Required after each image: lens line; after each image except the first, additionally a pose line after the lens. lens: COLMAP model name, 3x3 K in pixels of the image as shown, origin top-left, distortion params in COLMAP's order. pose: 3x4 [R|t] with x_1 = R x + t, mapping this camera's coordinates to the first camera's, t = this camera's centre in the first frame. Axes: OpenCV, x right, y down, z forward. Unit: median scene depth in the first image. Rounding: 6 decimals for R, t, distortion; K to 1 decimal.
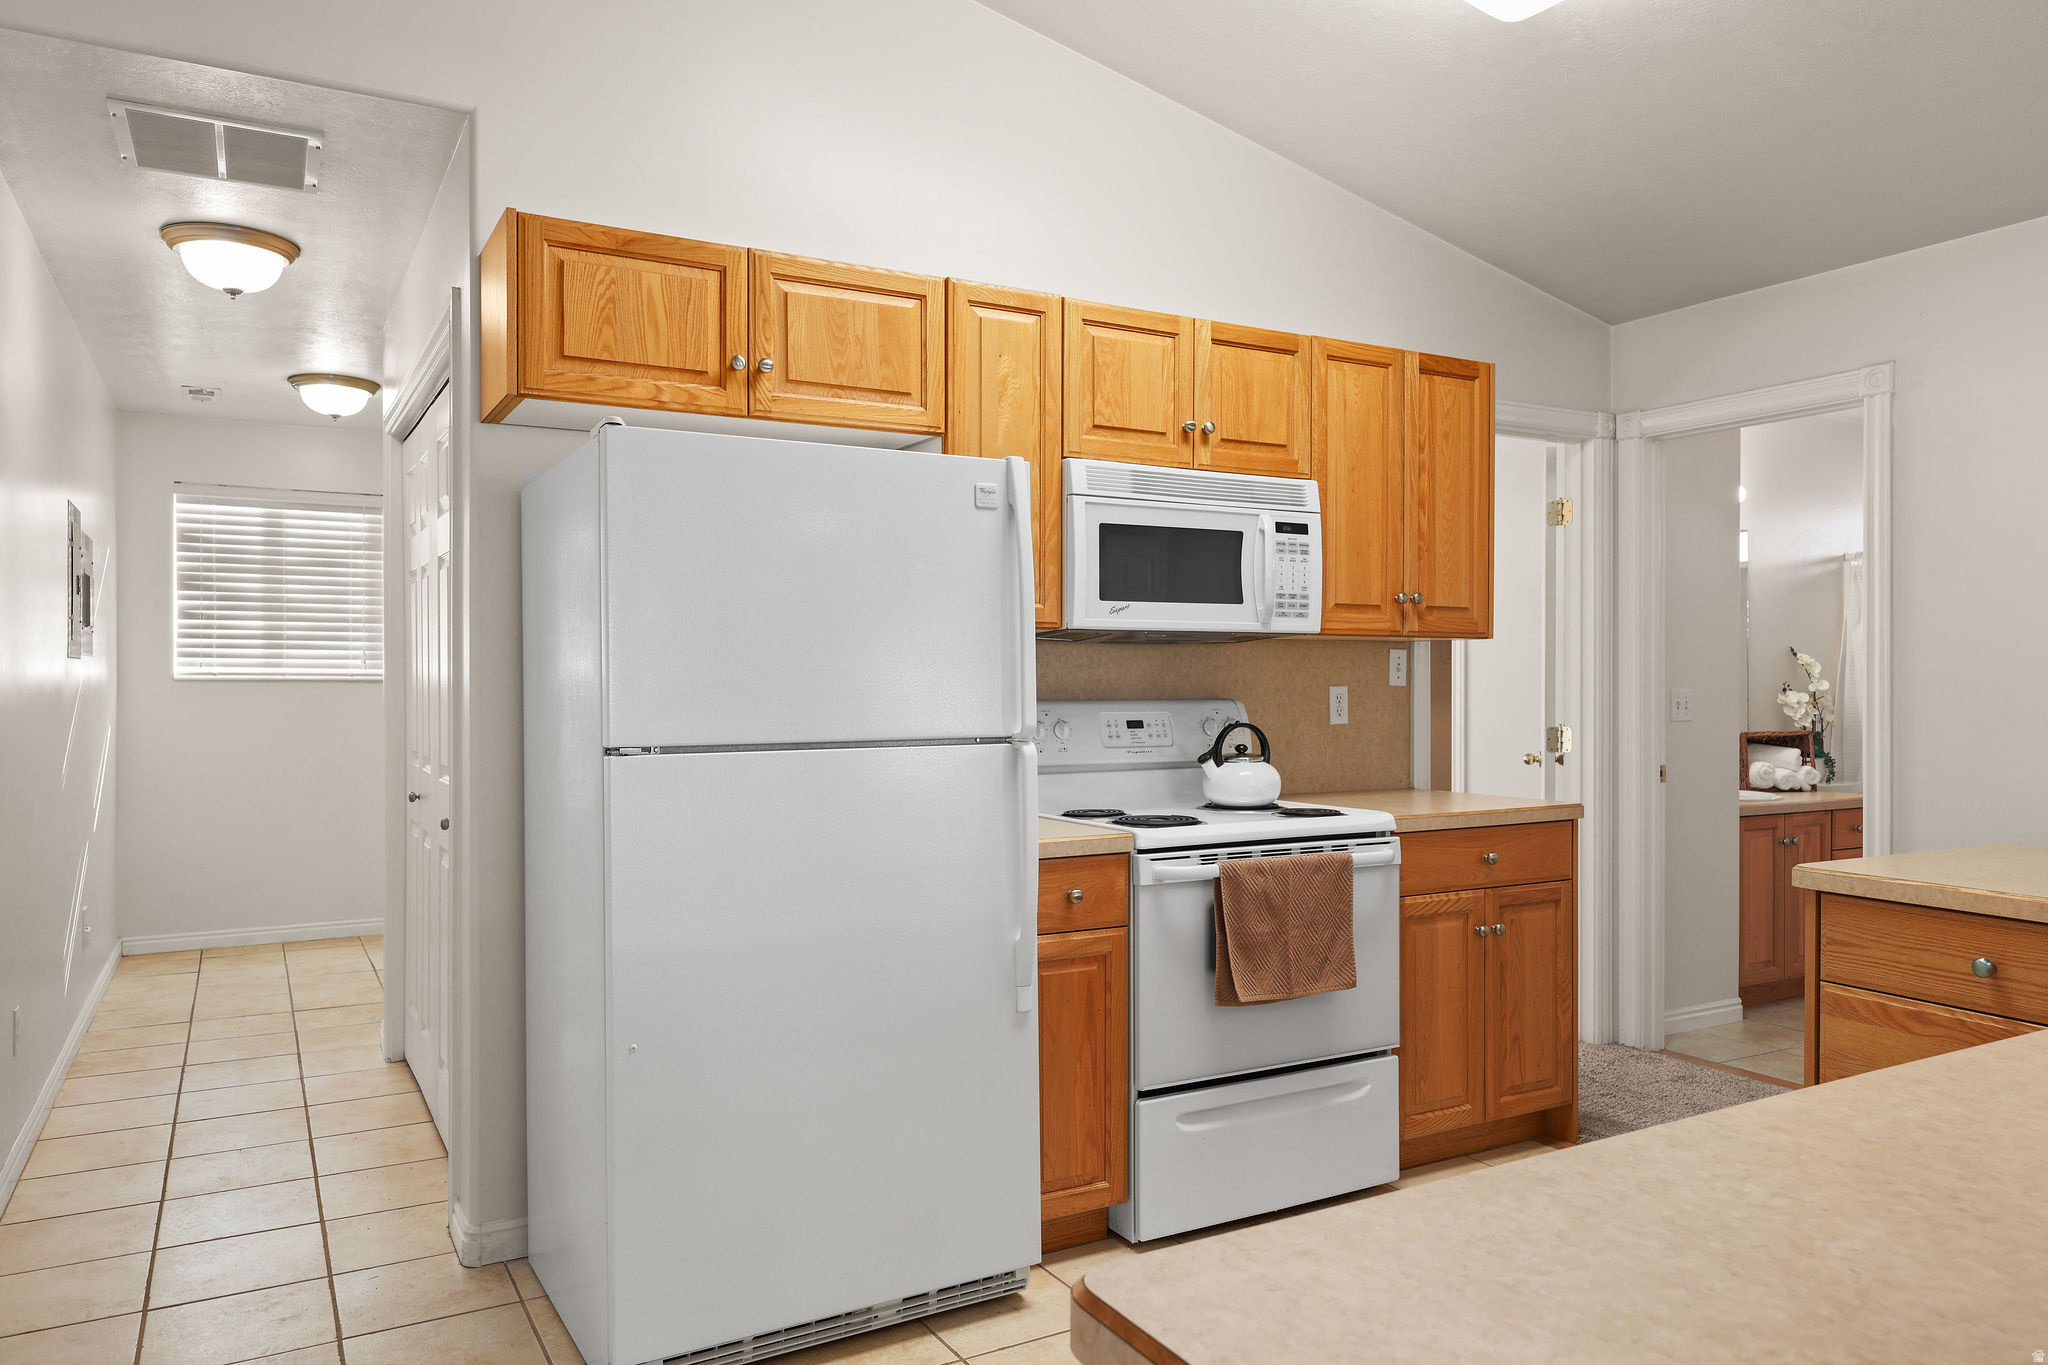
lens RADIAL K [[1402.1, 0, 1030.5], [0, 1402.1, 689.5], [0, 0, 1]] dist [0.001740, 0.003018]
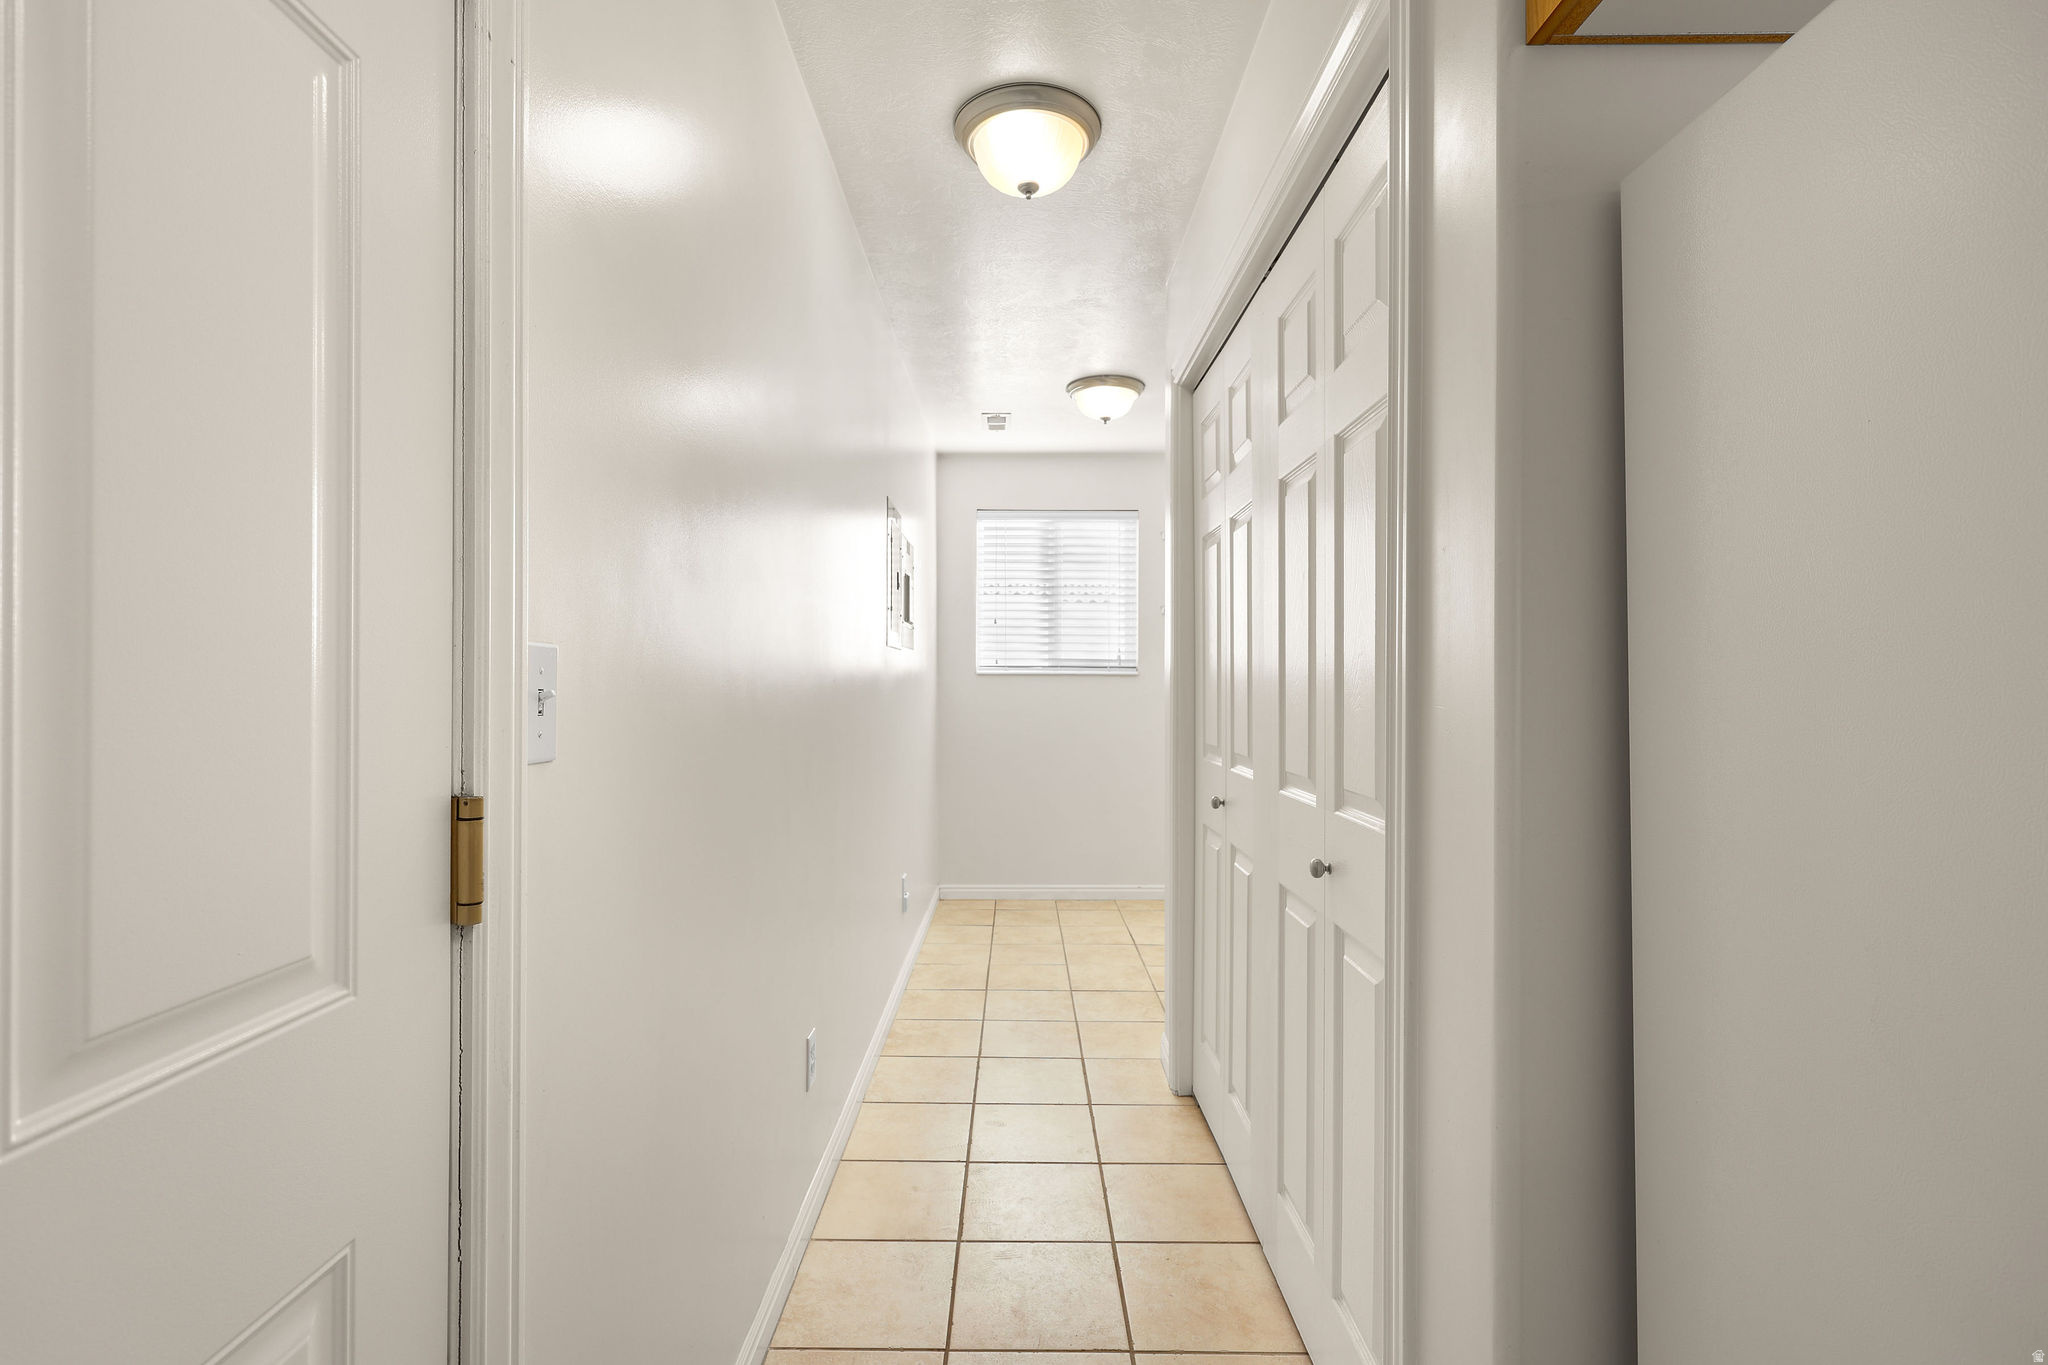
lens RADIAL K [[942.4, 0, 1021.8], [0, 942.4, 685.5], [0, 0, 1]] dist [0.001659, 0.000034]
pose [[0.873629, -0.000338, -0.486593, -0.344032], [-0.002783, 0.999980, -0.005691, 0.014831], [0.486586, 0.006326, 0.873610, 0.587338]]
